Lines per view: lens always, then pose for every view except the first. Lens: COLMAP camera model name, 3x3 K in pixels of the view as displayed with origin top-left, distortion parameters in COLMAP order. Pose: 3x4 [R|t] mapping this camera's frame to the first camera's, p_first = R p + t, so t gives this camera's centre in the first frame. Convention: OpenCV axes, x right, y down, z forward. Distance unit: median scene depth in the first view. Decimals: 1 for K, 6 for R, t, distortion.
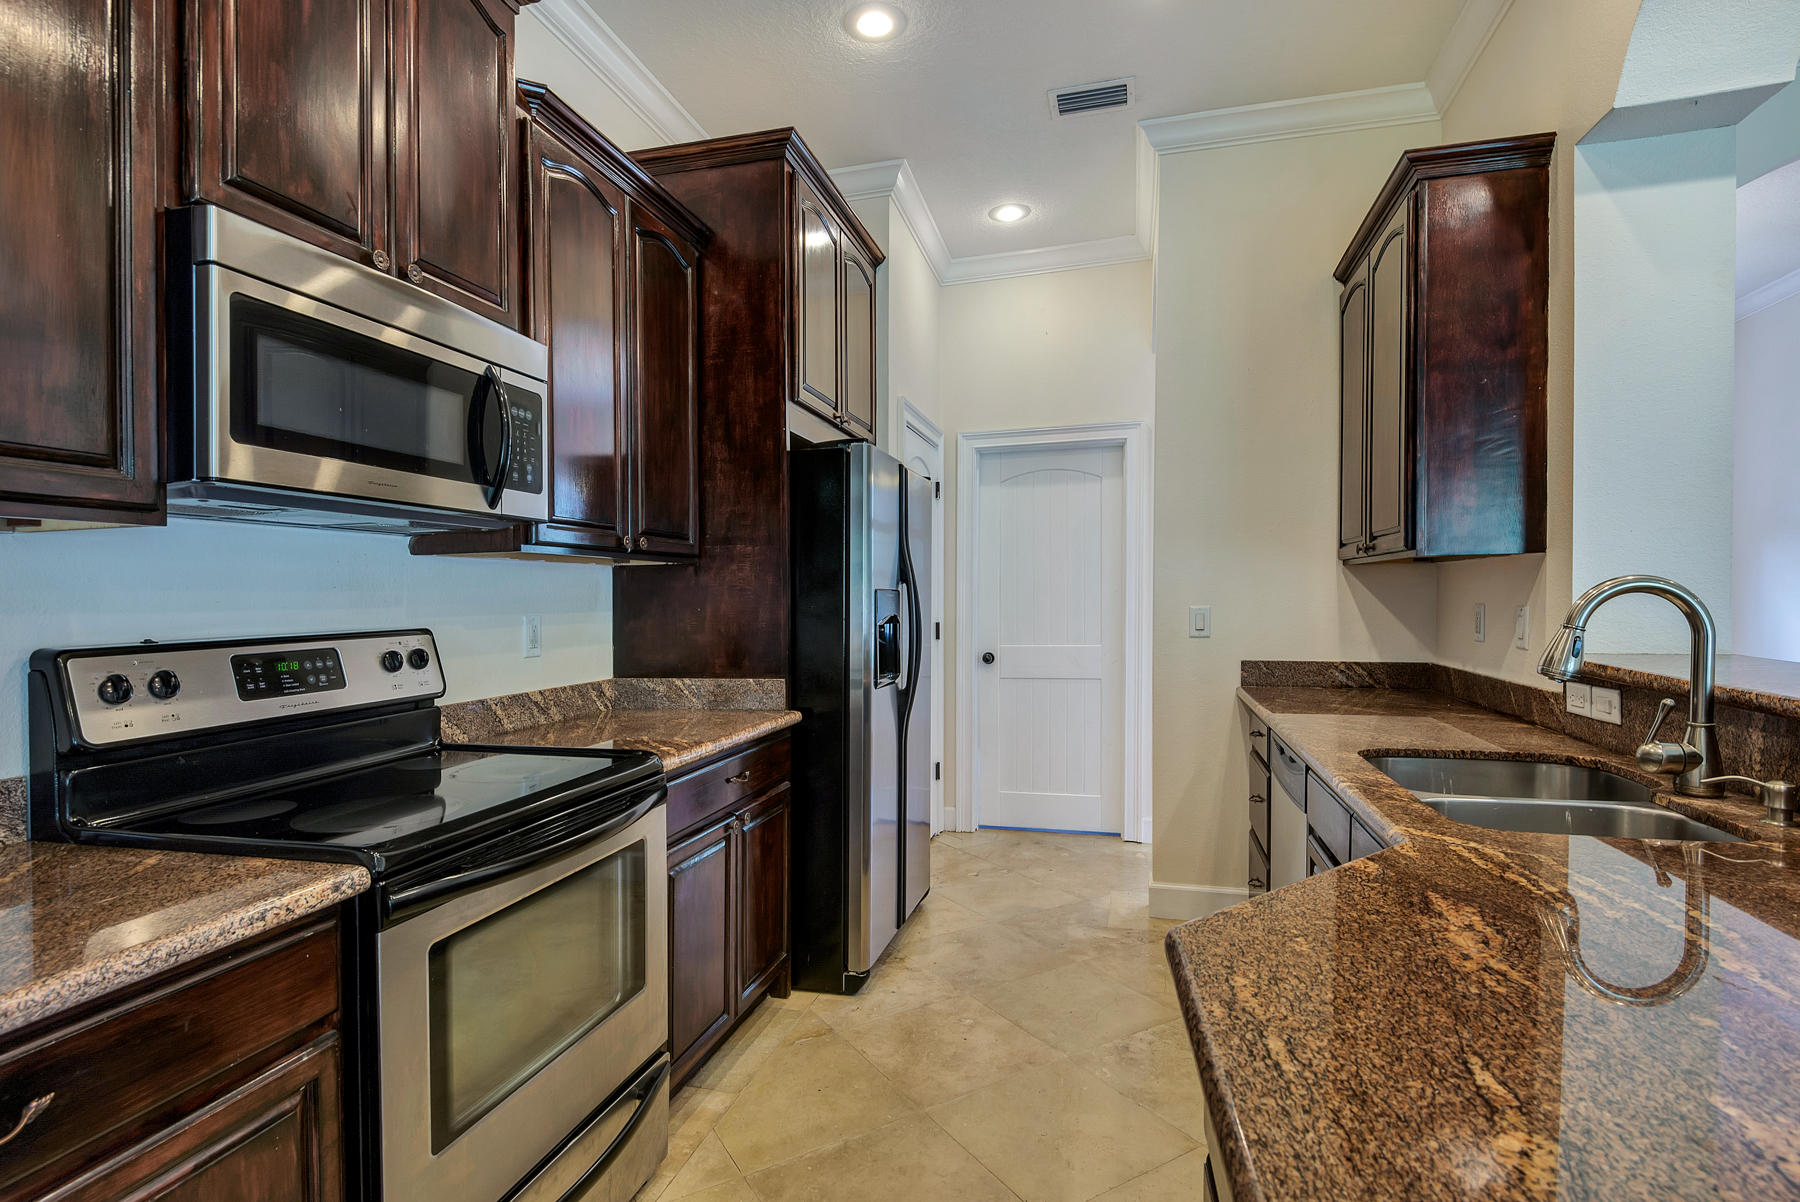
lens RADIAL K [[912.1, 0, 898.4], [0, 912.1, 603.1], [0, 0, 1]] dist [0.001329, -0.001177]
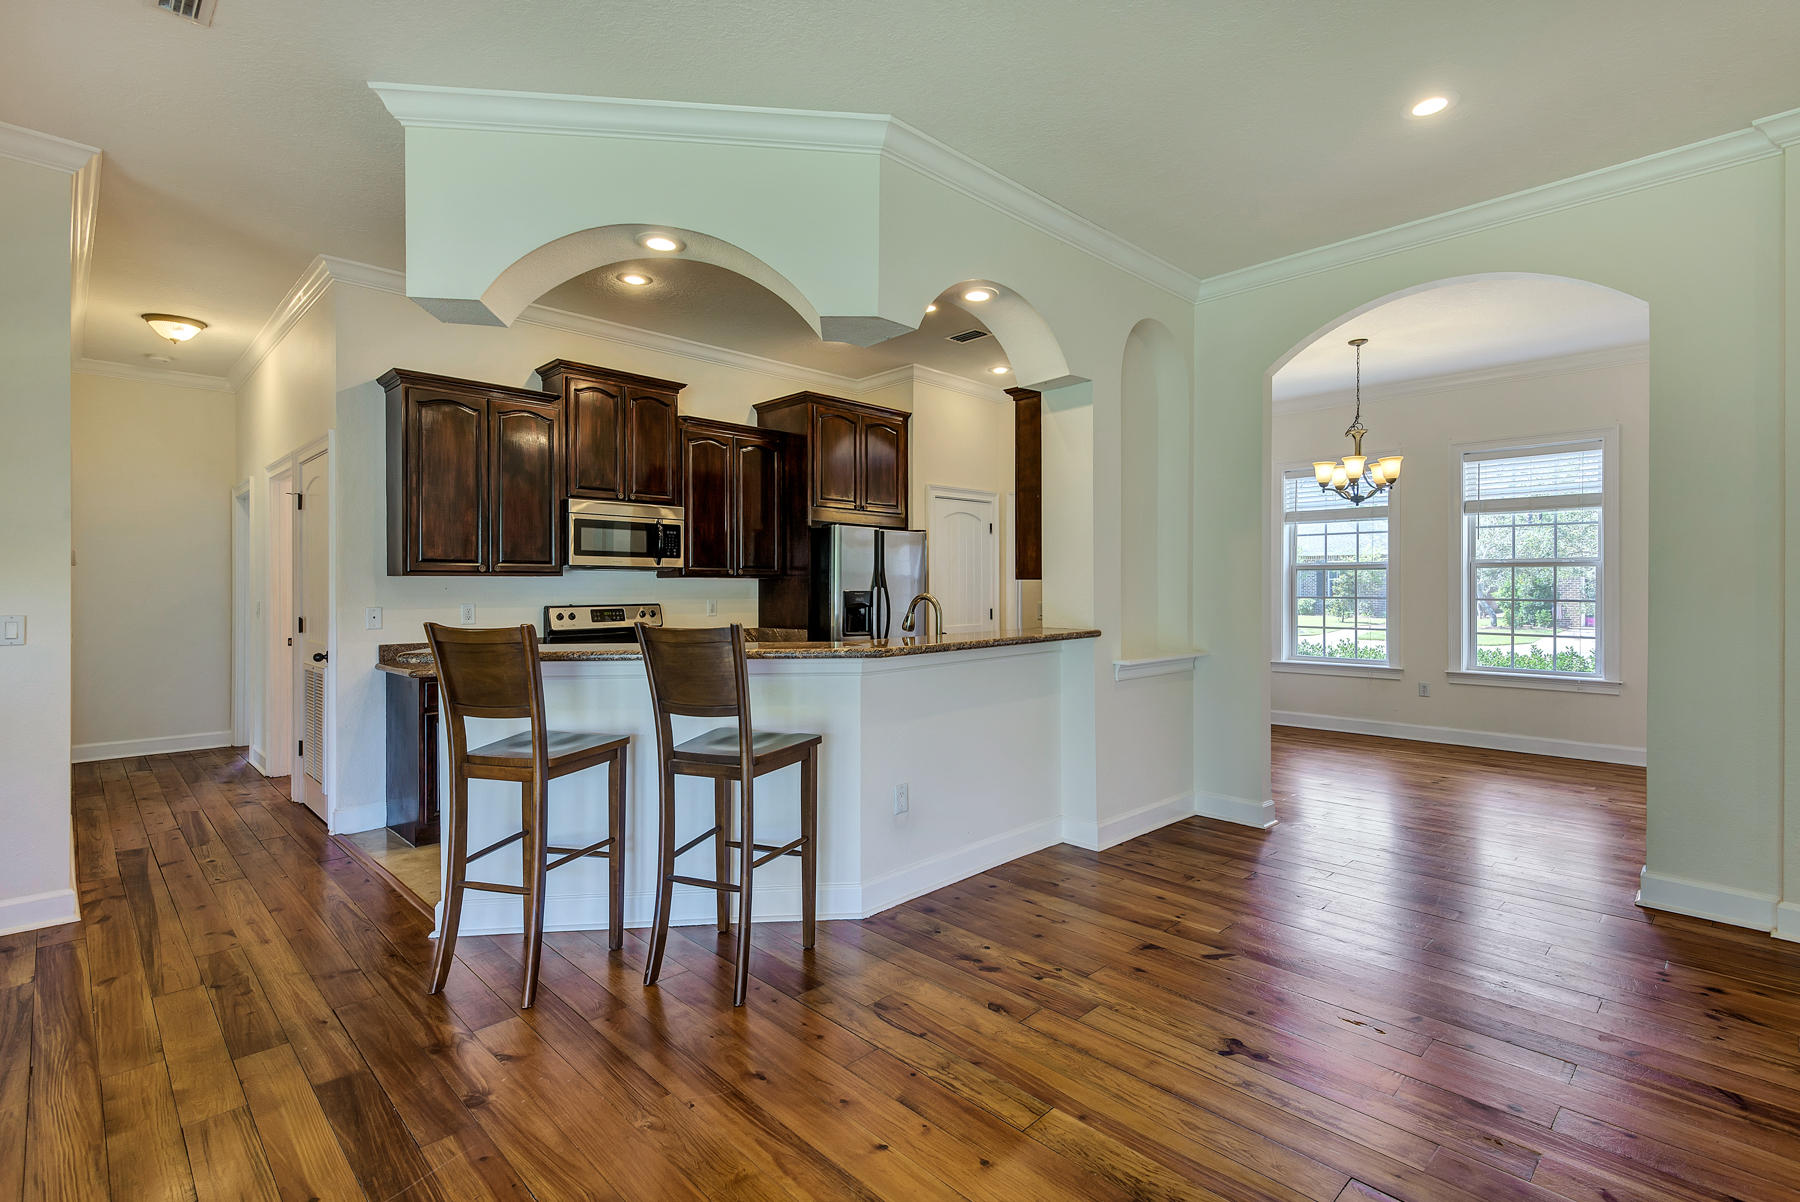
lens RADIAL K [[849.7, 0, 894.4], [0, 849.7, 594.8], [0, 0, 1]] dist [0.002843, 0.000442]
pose [[0.859756, 0.002399, -0.510699, 1.899090], [-0.002257, 0.999997, 0.000897, -0.005332], [0.510699, 0.000381, 0.859759, -1.193267]]
